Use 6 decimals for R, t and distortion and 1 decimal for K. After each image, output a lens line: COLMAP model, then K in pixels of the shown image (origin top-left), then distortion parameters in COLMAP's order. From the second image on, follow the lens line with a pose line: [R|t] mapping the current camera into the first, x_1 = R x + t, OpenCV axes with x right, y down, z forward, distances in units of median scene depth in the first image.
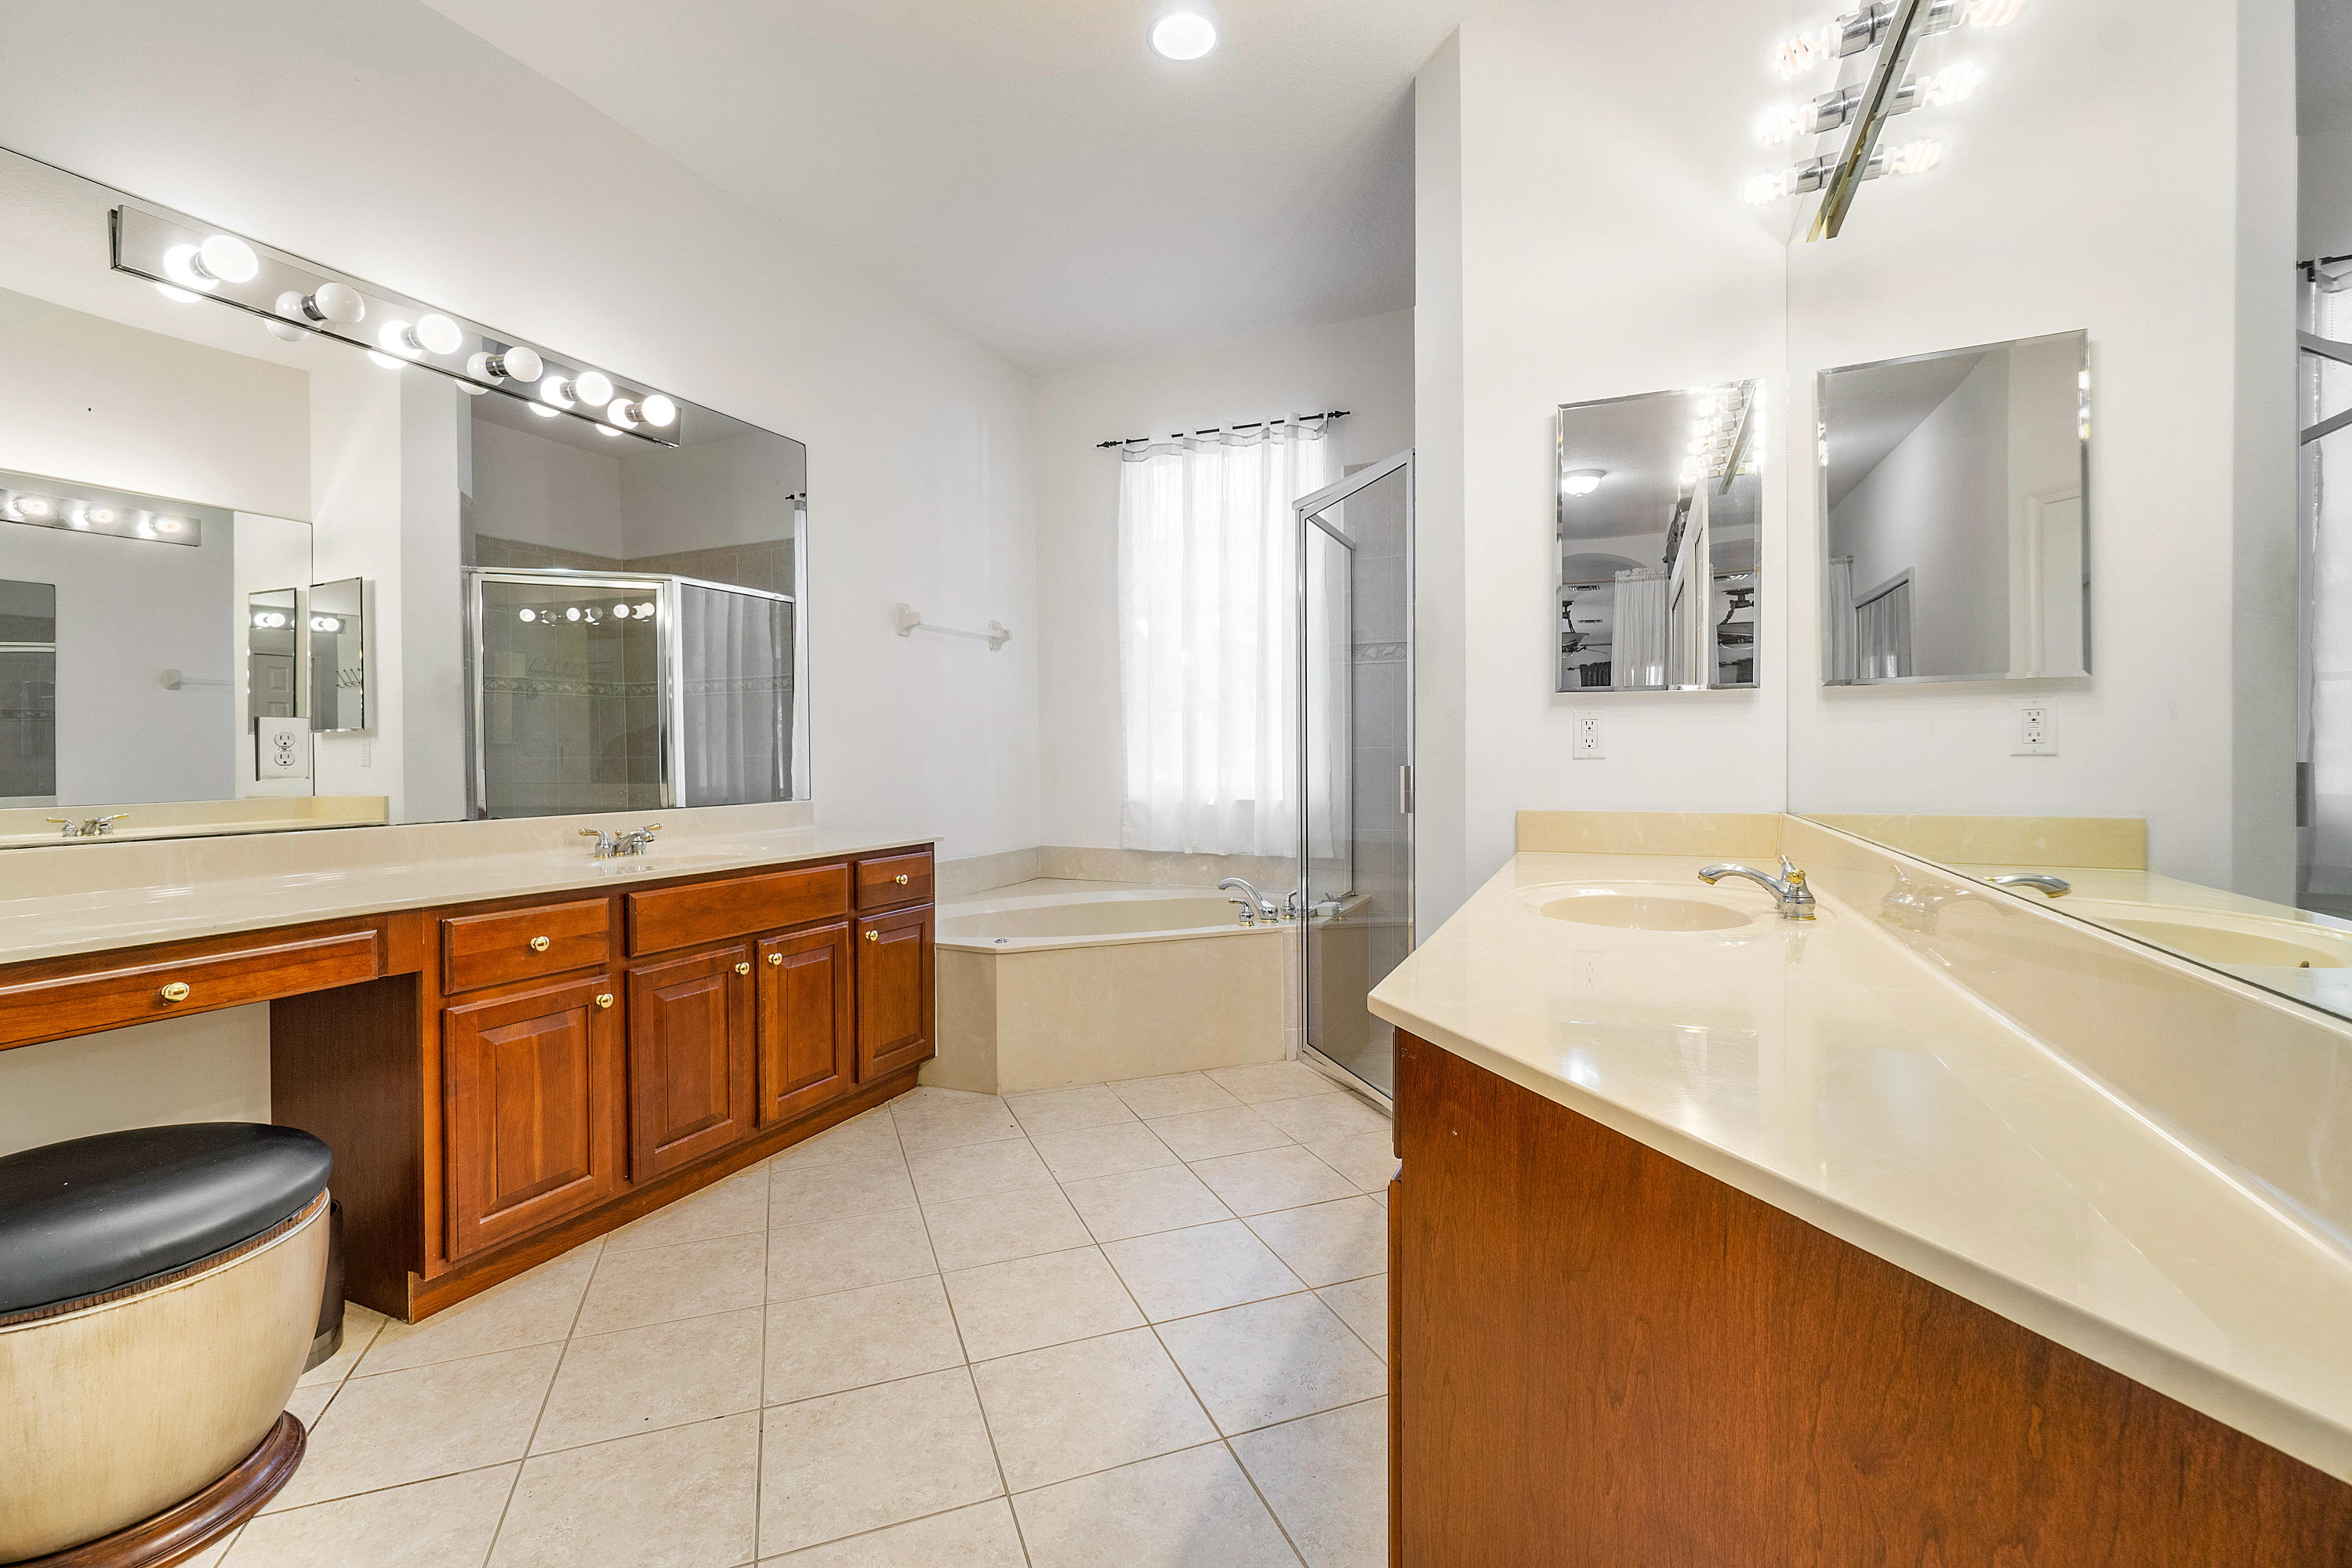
lens RADIAL K [[1018.2, 0, 1159.2], [0, 1018.2, 766.7], [0, 0, 1]] dist [-0.000695, 0.000248]
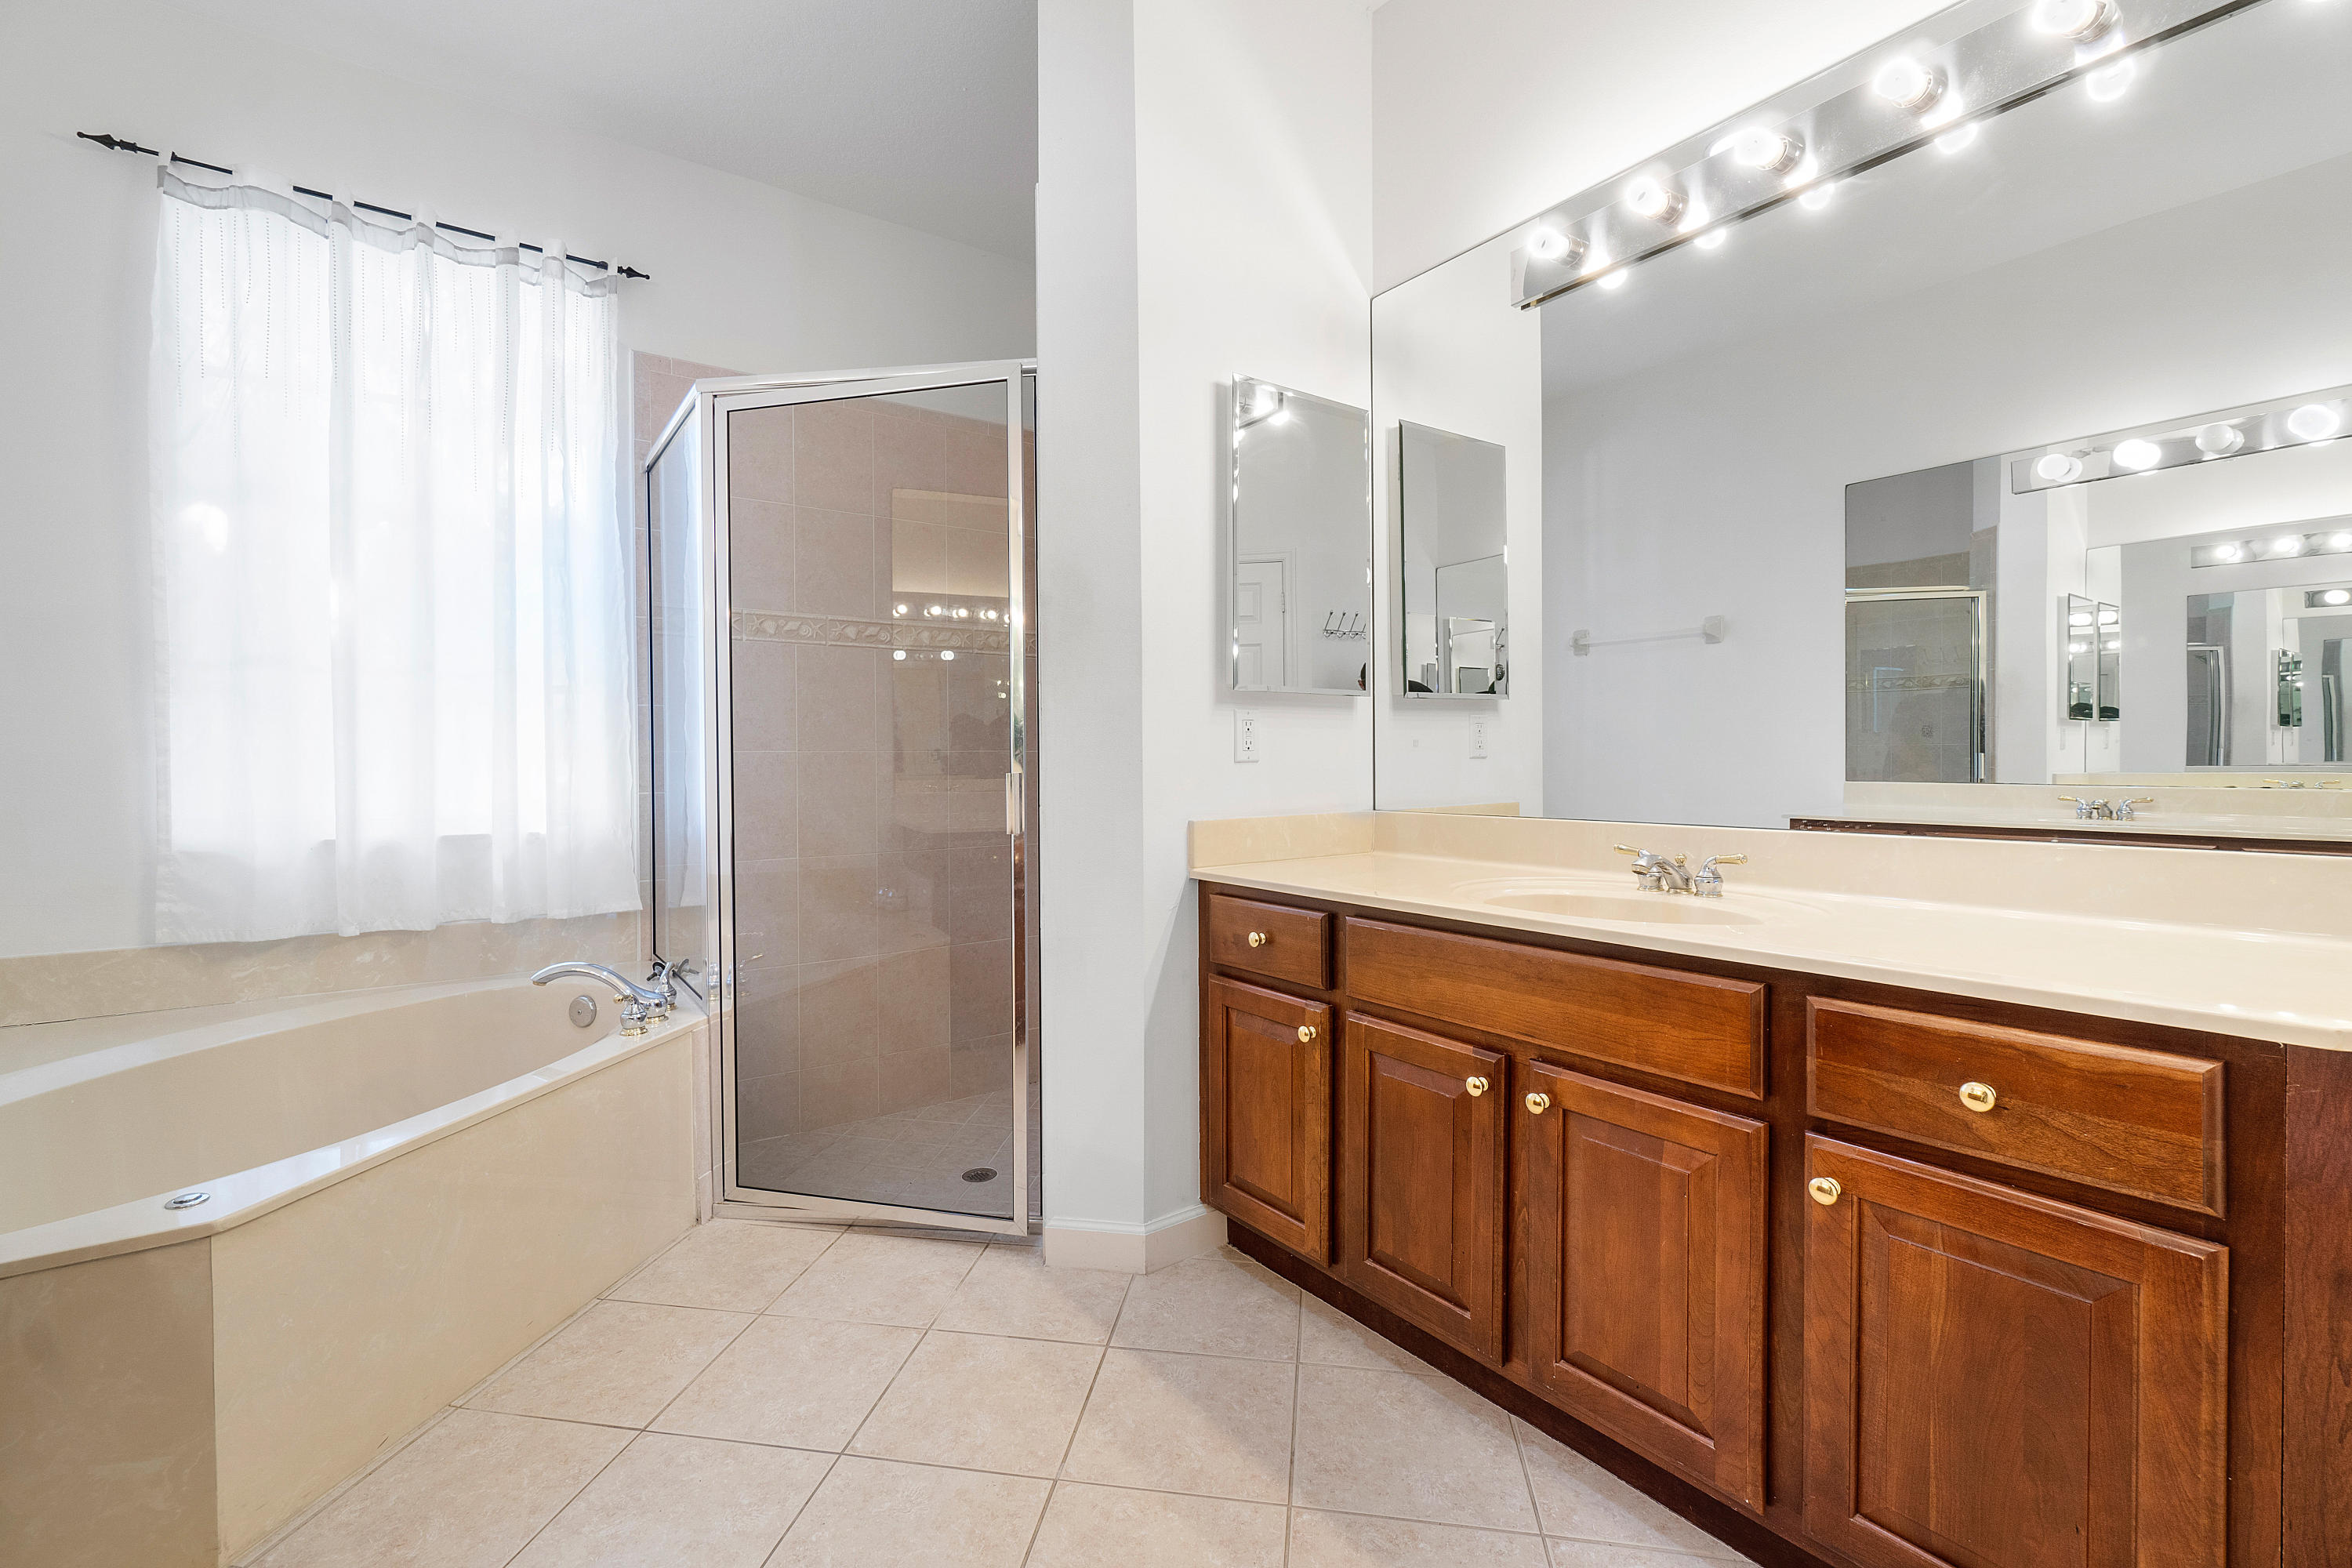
lens RADIAL K [[1018.2, 0, 1159.2], [0, 1018.2, 766.7], [0, 0, 1]] dist [-0.000695, 0.000248]
pose [[0.513002, -0.006297, 0.858364, -0.234258], [0.013930, 0.999902, -0.000990, -0.002223], [-0.858274, 0.012465, 0.513040, 0.328606]]
